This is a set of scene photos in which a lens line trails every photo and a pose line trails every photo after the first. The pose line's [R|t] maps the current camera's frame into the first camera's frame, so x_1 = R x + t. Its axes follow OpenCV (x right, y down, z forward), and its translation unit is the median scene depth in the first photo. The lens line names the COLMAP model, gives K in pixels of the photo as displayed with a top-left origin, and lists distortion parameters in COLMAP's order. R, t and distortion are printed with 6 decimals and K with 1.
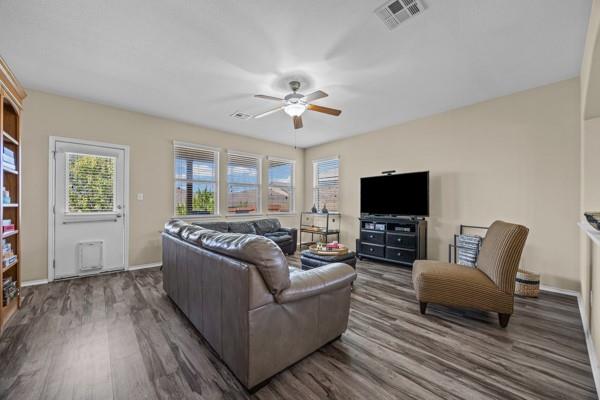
lens RADIAL K [[232.6, 0, 300.0], [0, 232.6, 200.0], [0, 0, 1]] dist [-0.001599, -0.000163]
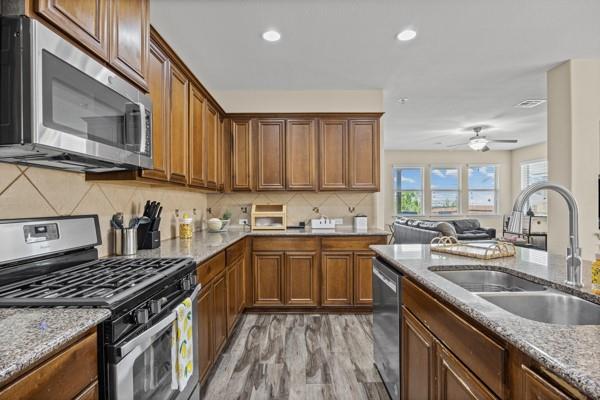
lens RADIAL K [[297.7, 0, 300.0], [0, 297.7, 200.0], [0, 0, 1]] dist [0.000855, 0.000103]
pose [[0.753090, -0.008065, -0.657868, 0.220266], [0.015050, 0.999874, 0.004970, -0.037093], [0.657745, -0.013644, 0.753117, -0.701687]]
